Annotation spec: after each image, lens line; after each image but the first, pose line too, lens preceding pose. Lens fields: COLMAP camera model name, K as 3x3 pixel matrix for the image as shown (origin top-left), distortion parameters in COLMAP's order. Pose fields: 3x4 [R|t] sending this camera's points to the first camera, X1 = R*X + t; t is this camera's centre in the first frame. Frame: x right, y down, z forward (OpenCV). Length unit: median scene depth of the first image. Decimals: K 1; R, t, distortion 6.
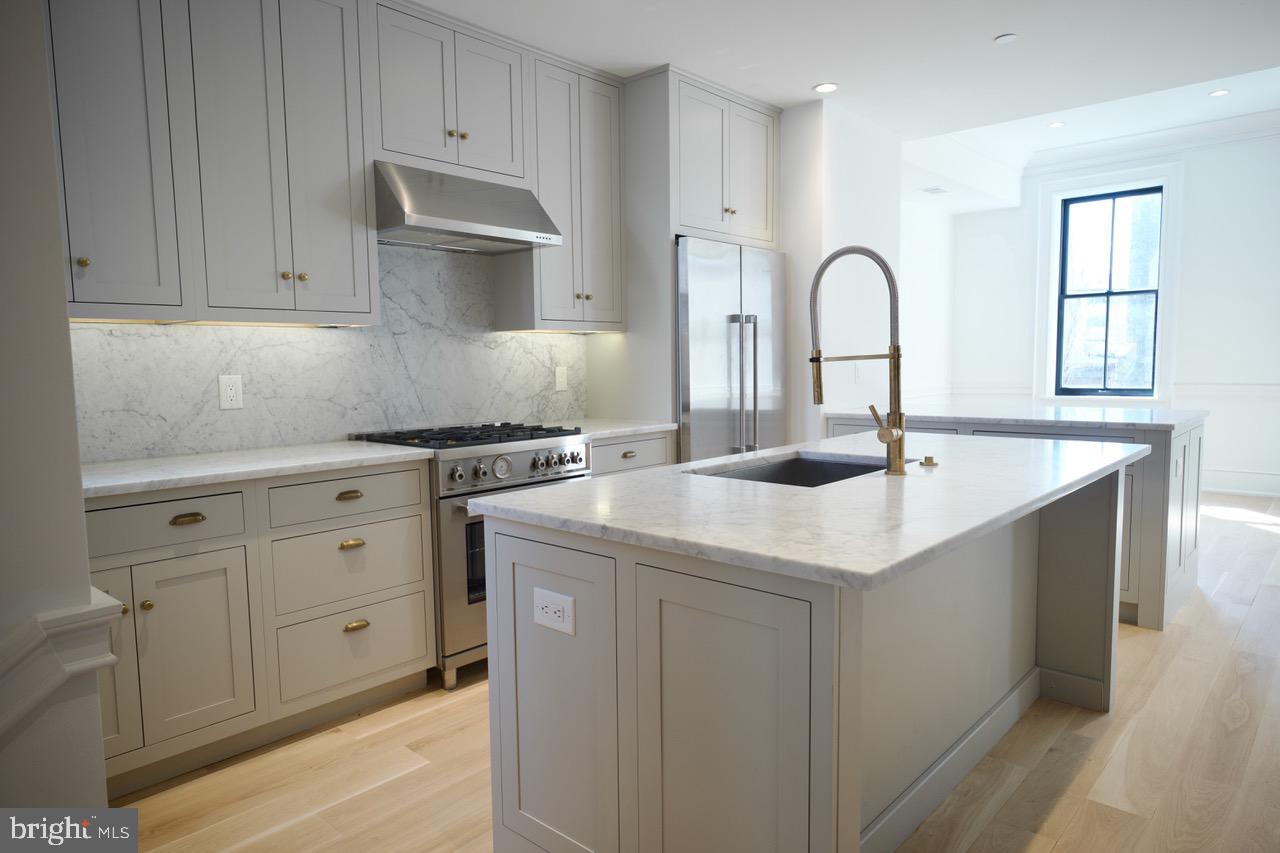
lens RADIAL K [[809.6, 0, 644.3], [0, 809.6, 432.9], [0, 0, 1]] dist [0.025827, -0.011464]
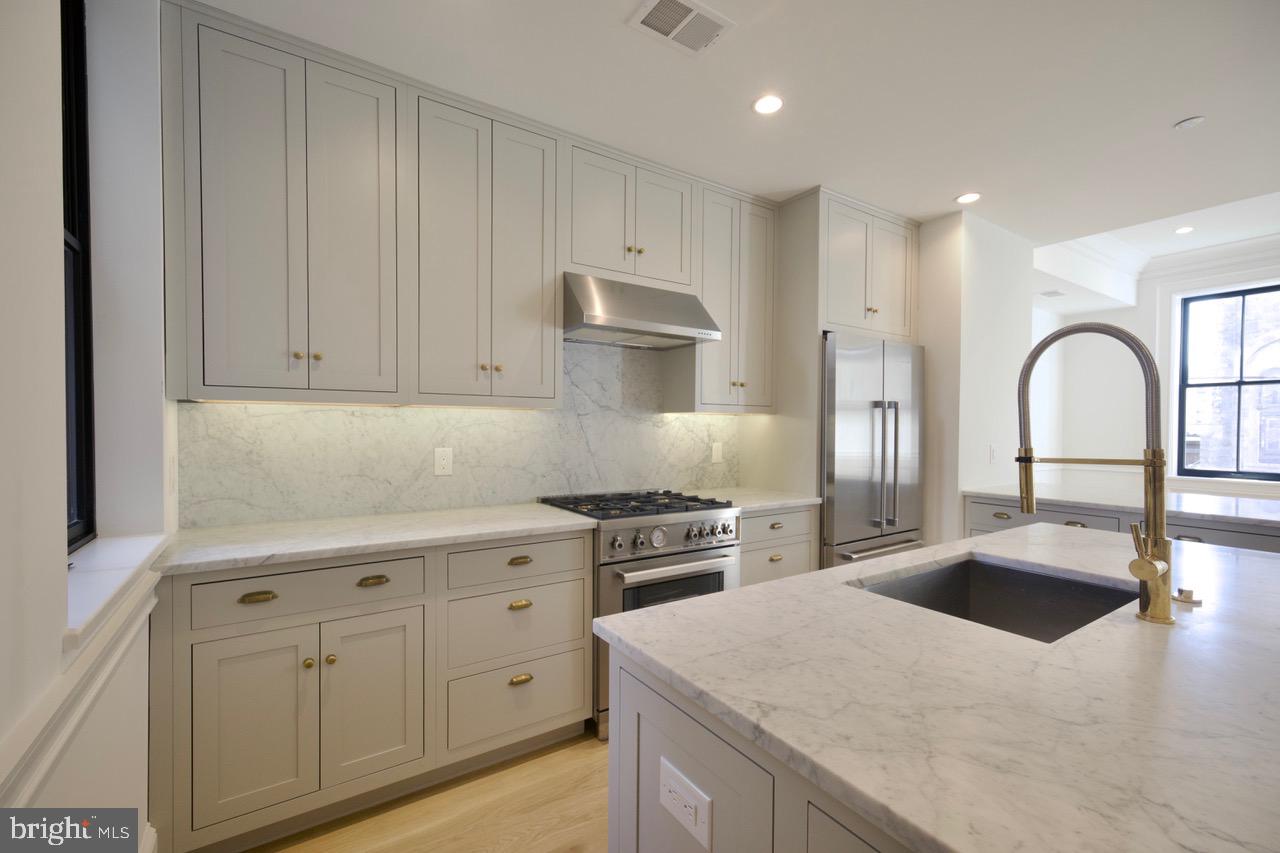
lens RADIAL K [[546.9, 0, 633.8], [0, 546.9, 430.3], [0, 0, 1]] dist [0.006996, -0.001387]
pose [[0.965534, 0.023108, -0.259249, -0.016166], [-0.044585, 0.996013, -0.077271, -0.038259], [0.256430, 0.086167, 0.962714, 0.229588]]
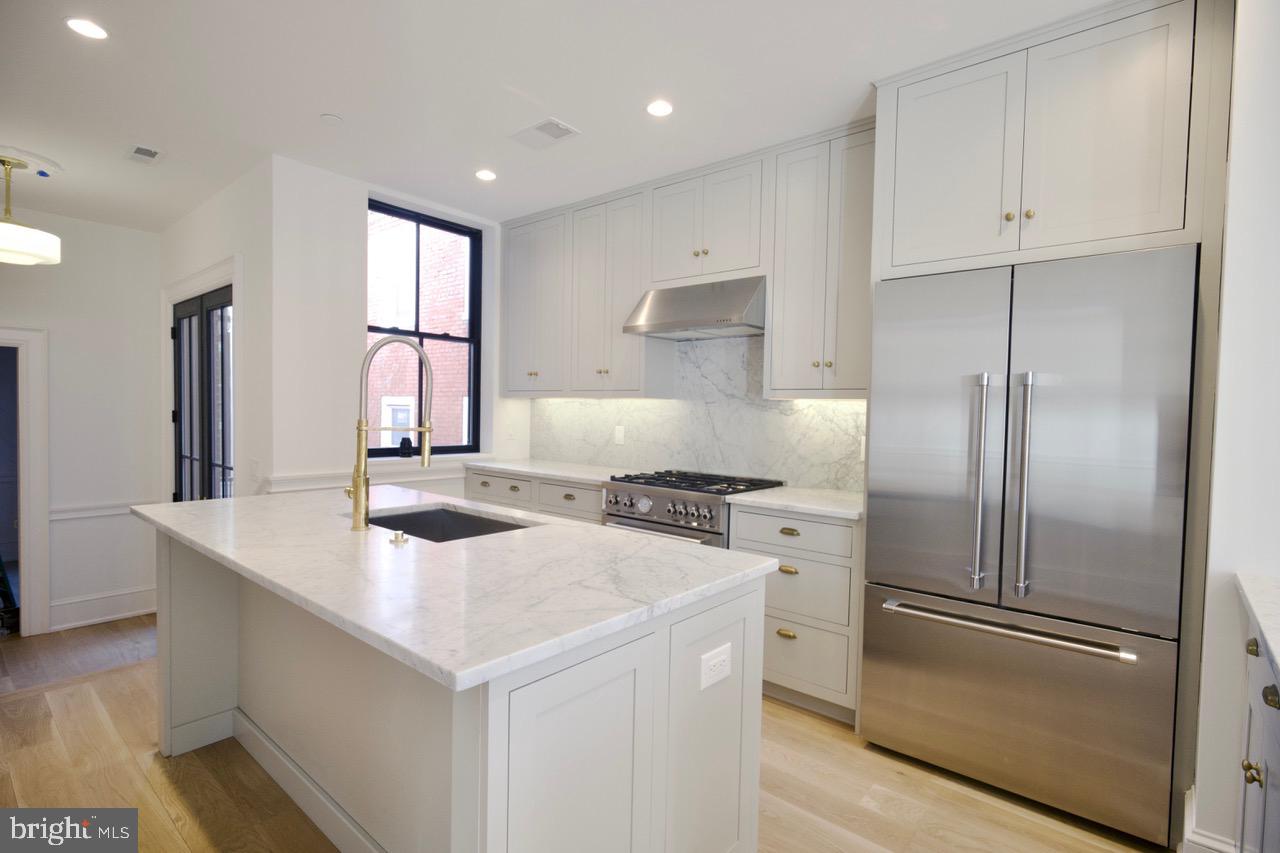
lens RADIAL K [[620.0, 0, 631.2], [0, 620.0, 430.3], [0, 0, 1]] dist [0.000736, -0.000193]
pose [[0.006469, 0.046903, -0.998878, 0.721042], [-0.113367, 0.992494, 0.045869, -0.105620], [0.993532, 0.112943, 0.011738, 0.835274]]
